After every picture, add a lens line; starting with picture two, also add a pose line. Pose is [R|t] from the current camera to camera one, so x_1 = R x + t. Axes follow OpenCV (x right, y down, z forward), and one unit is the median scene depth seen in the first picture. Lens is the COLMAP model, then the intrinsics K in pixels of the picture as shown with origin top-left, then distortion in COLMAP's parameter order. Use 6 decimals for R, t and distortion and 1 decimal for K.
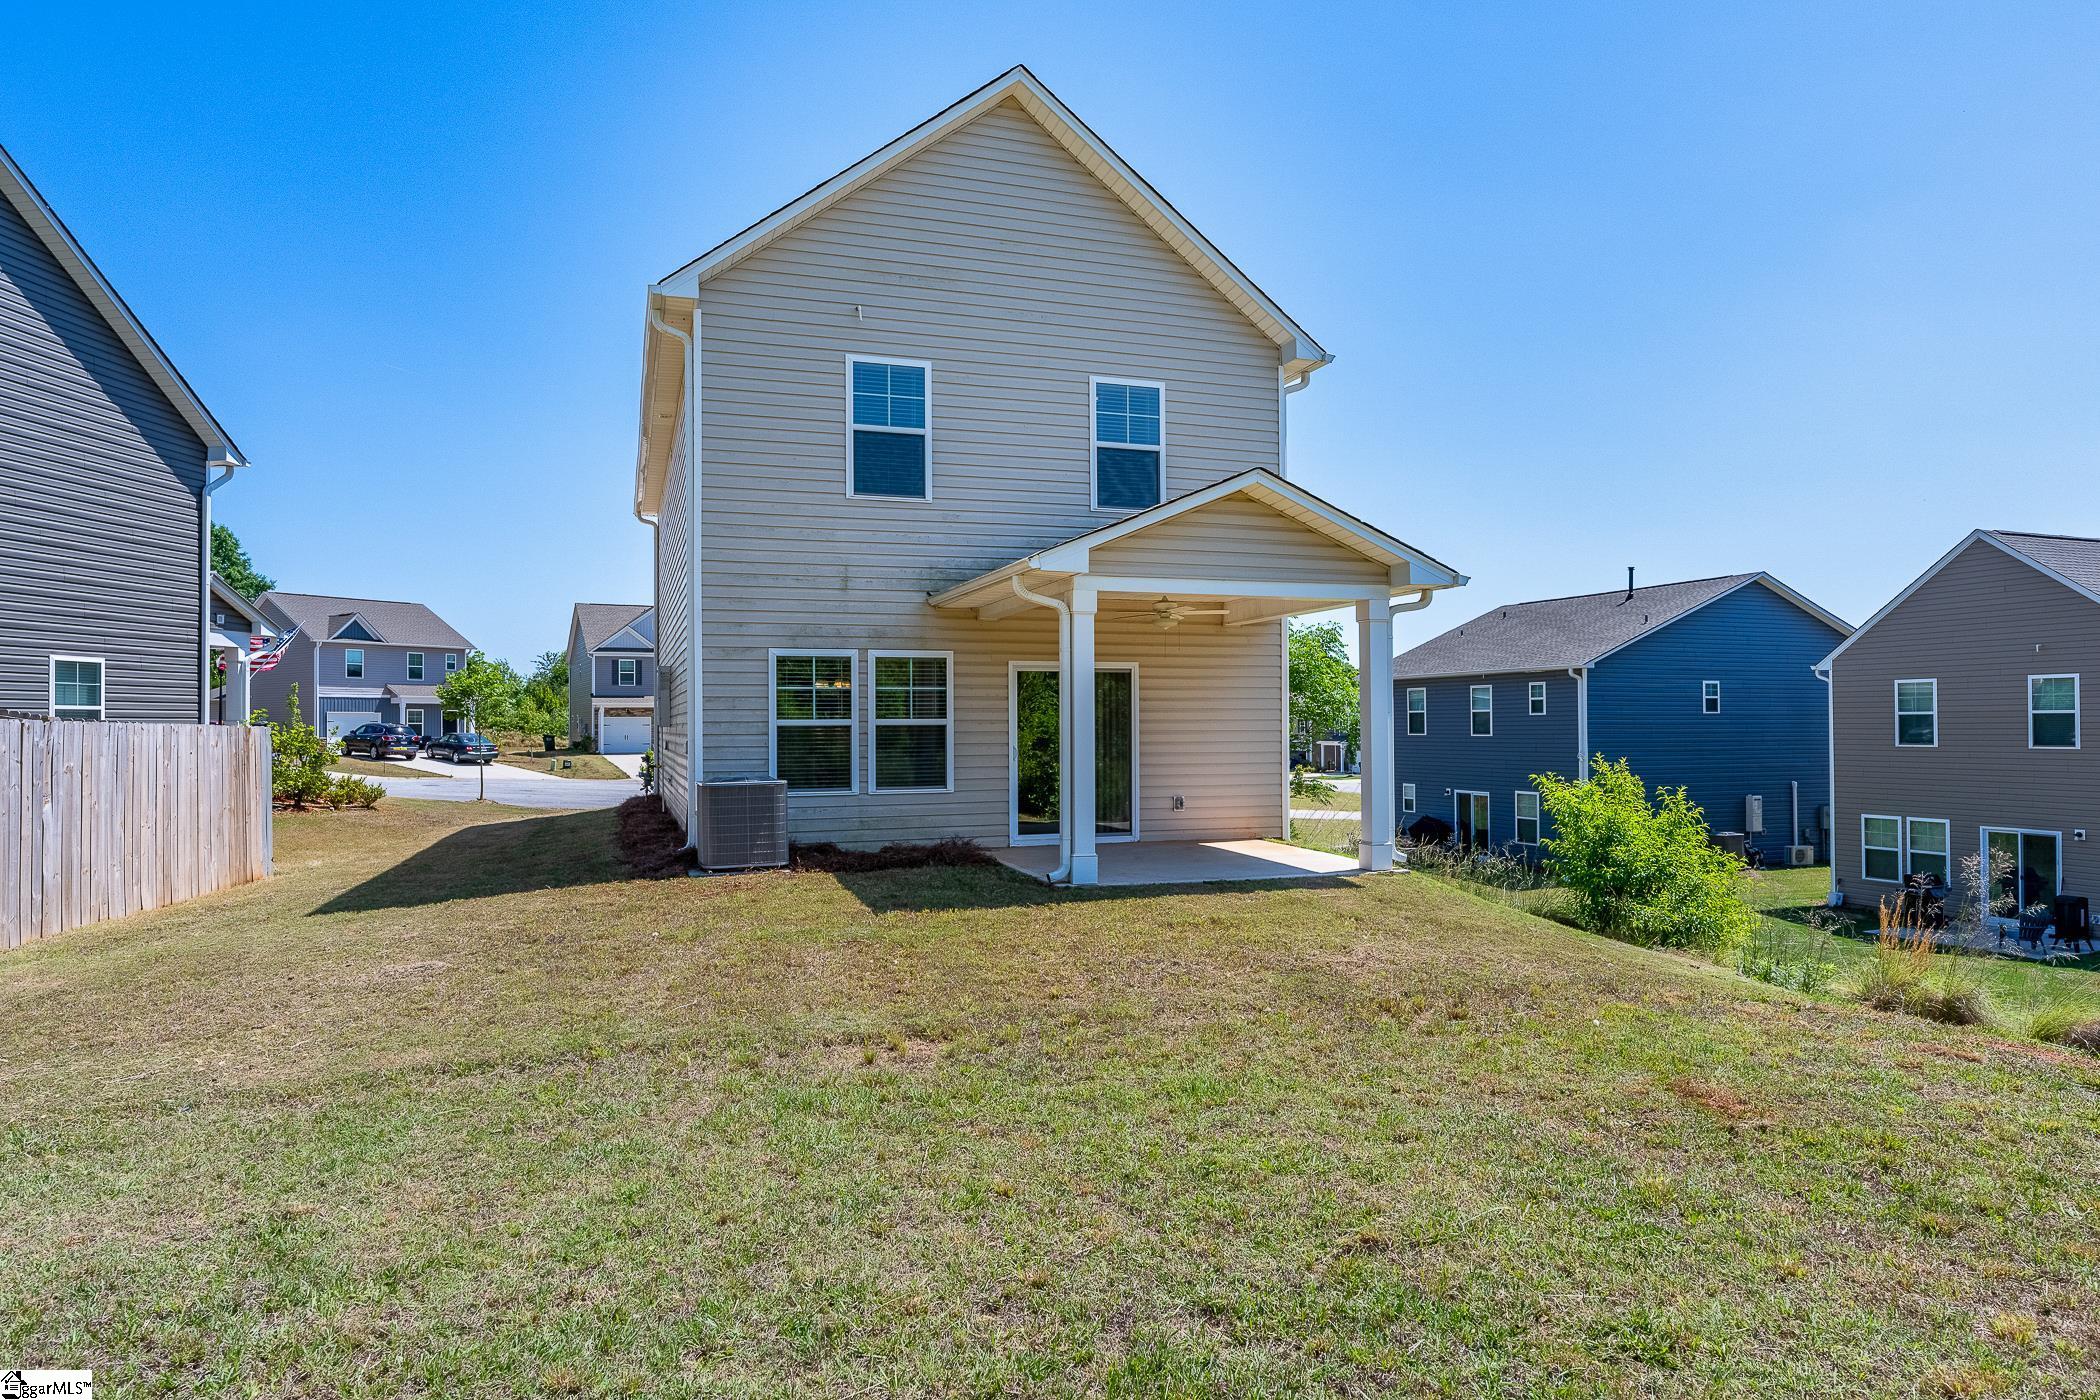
lens RADIAL K [[1207.8, 0, 1050.0], [0, 1207.8, 700.0], [0, 0, 1]] dist [-0.002473, 0.000617]
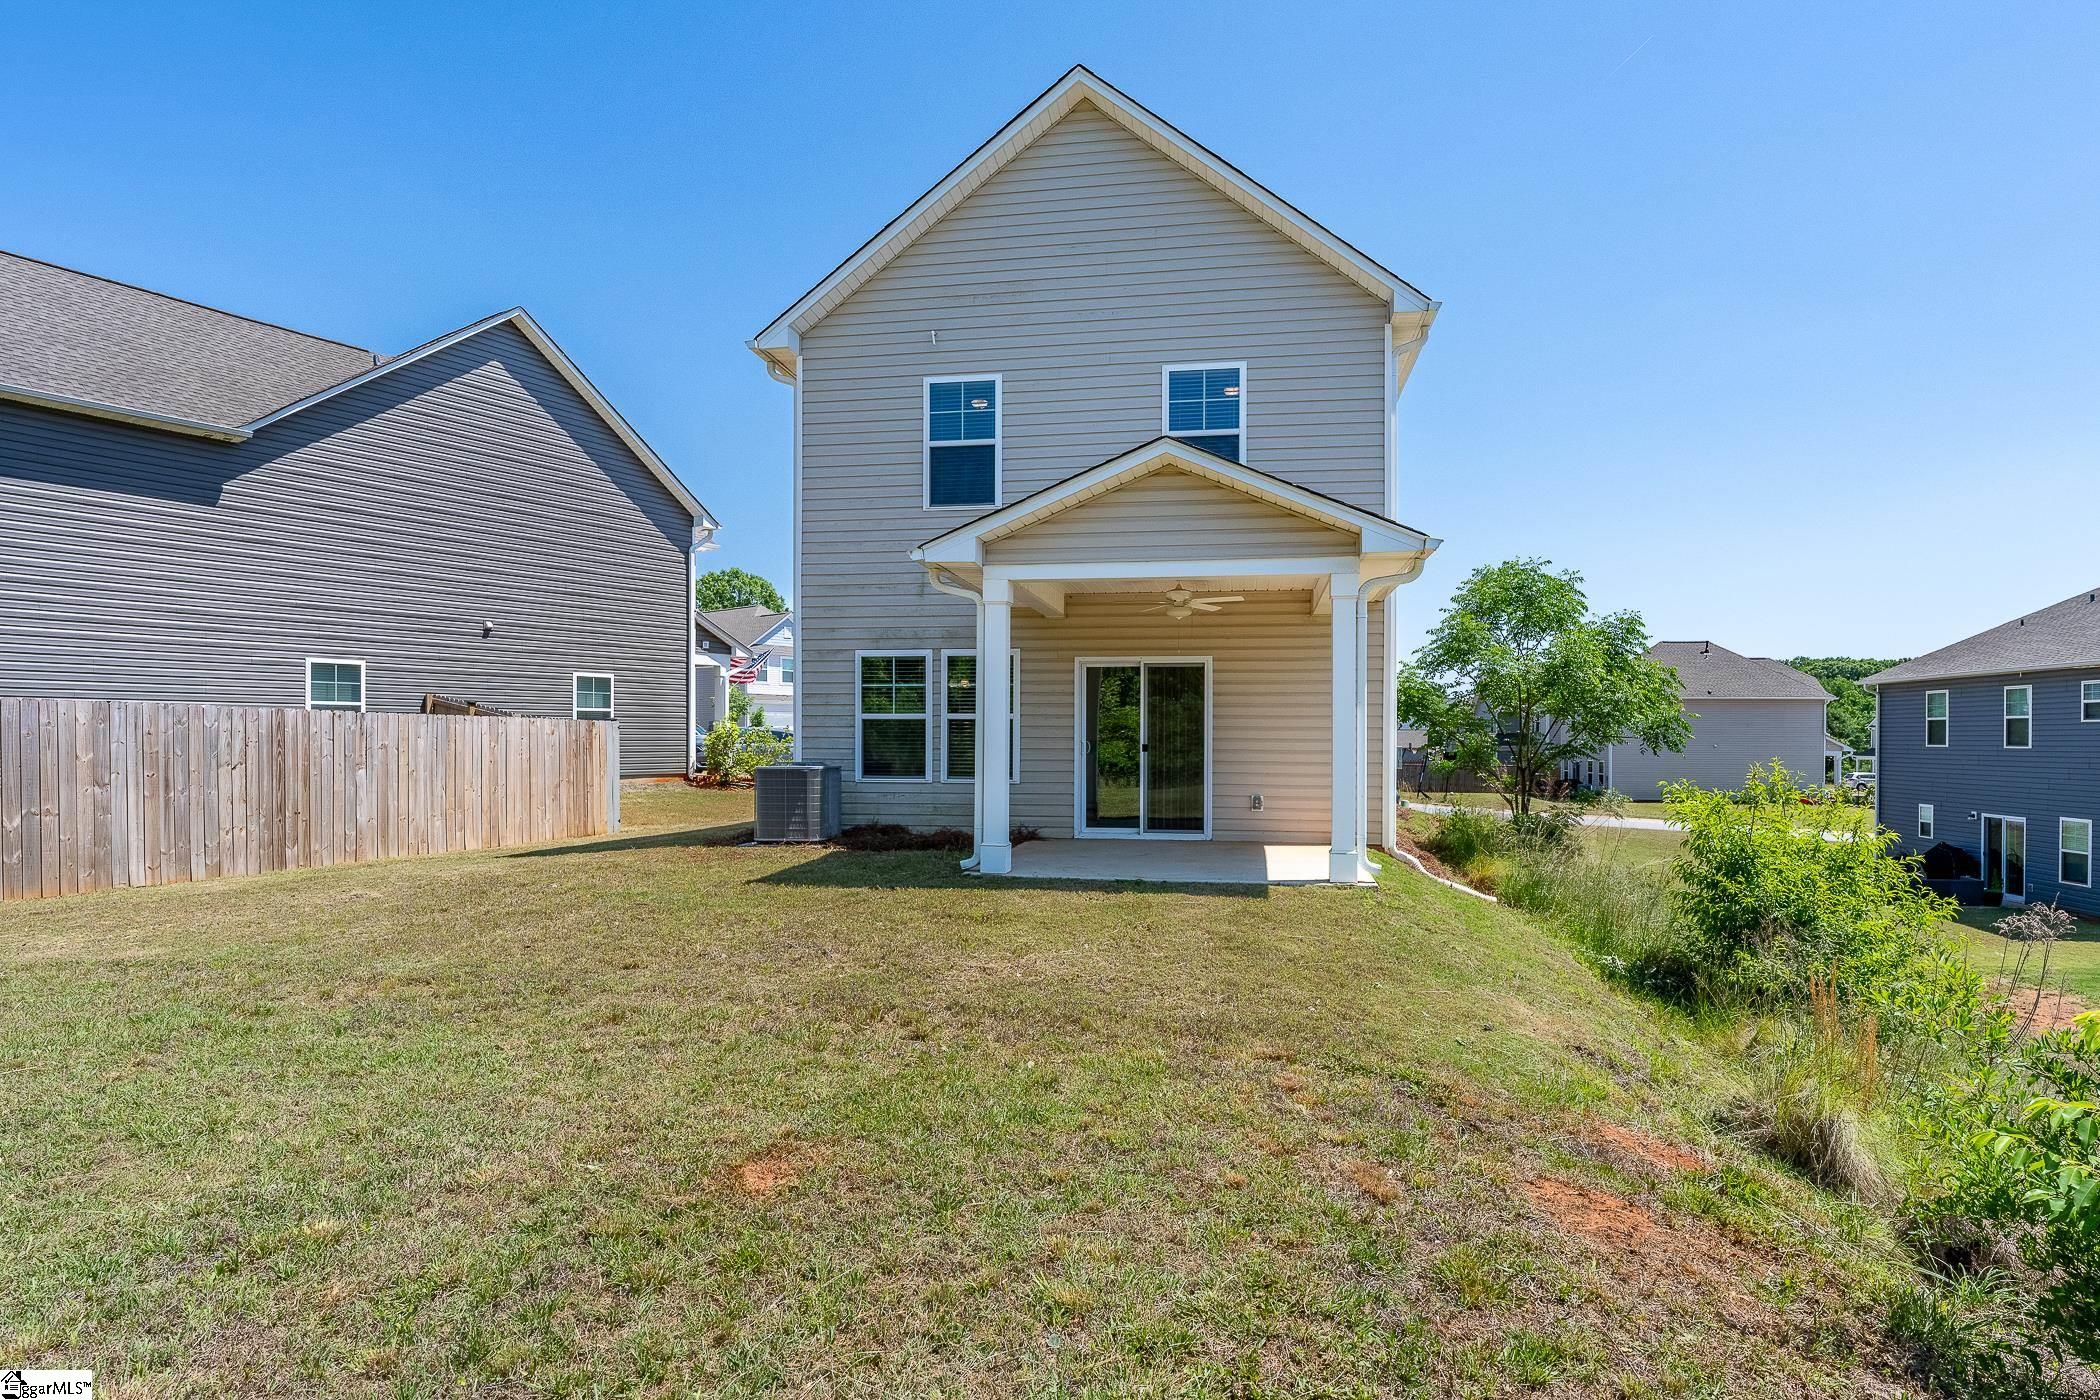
lens RADIAL K [[1090.1, 0, 1050.0], [0, 1090.1, 729.7], [0, 0, 1]] dist [0.000667, -0.000135]
pose [[0.889361, 0.006289, -0.457162, 0.375839], [0.001612, 0.999856, 0.016890, 0.013719], [0.457202, -0.015759, 0.889223, 0.170710]]
